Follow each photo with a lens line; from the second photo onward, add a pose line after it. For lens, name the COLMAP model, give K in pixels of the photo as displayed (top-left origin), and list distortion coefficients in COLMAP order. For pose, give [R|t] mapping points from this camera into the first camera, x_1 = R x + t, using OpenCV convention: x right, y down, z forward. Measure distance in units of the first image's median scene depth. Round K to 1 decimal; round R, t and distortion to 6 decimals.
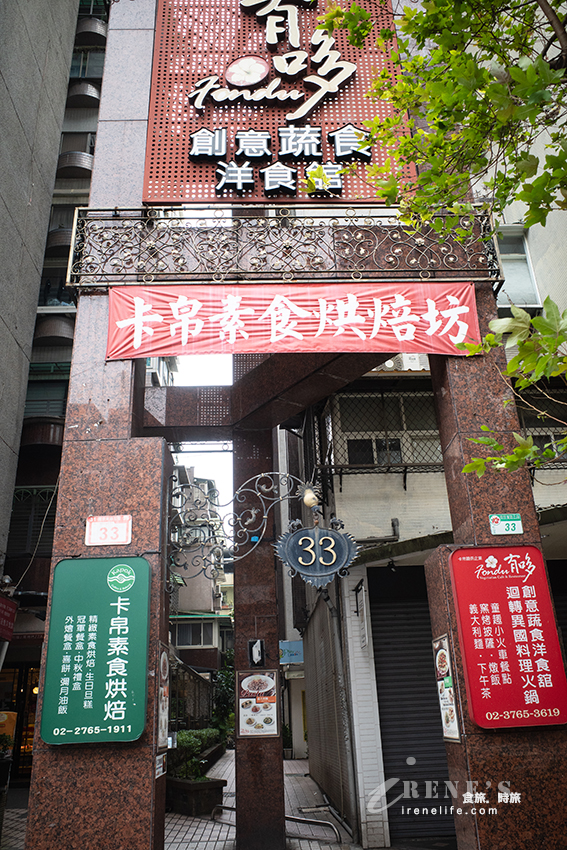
lens RADIAL K [[659.3, 0, 283.5], [0, 659.3, 425.0], [0, 0, 1]] dist [0.000081, 0.000327]
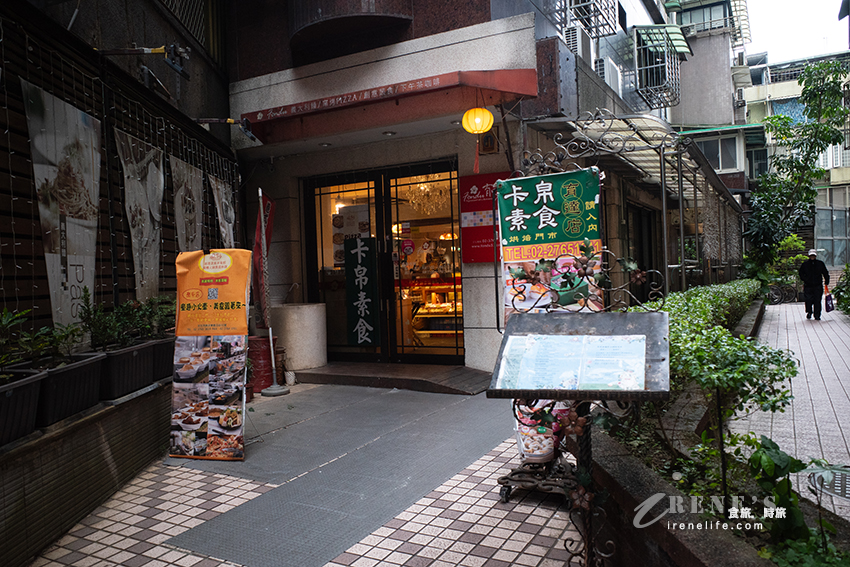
lens RADIAL K [[659.3, 0, 425.0], [0, 659.3, 283.5], [0, 0, 1]] dist [0.000081, 0.000327]
pose [[0.863363, 0.013721, -0.504397, -0.054201], [0.206178, 0.902779, 0.377467, 0.159607], [0.460538, -0.429886, 0.776597, 0.358678]]
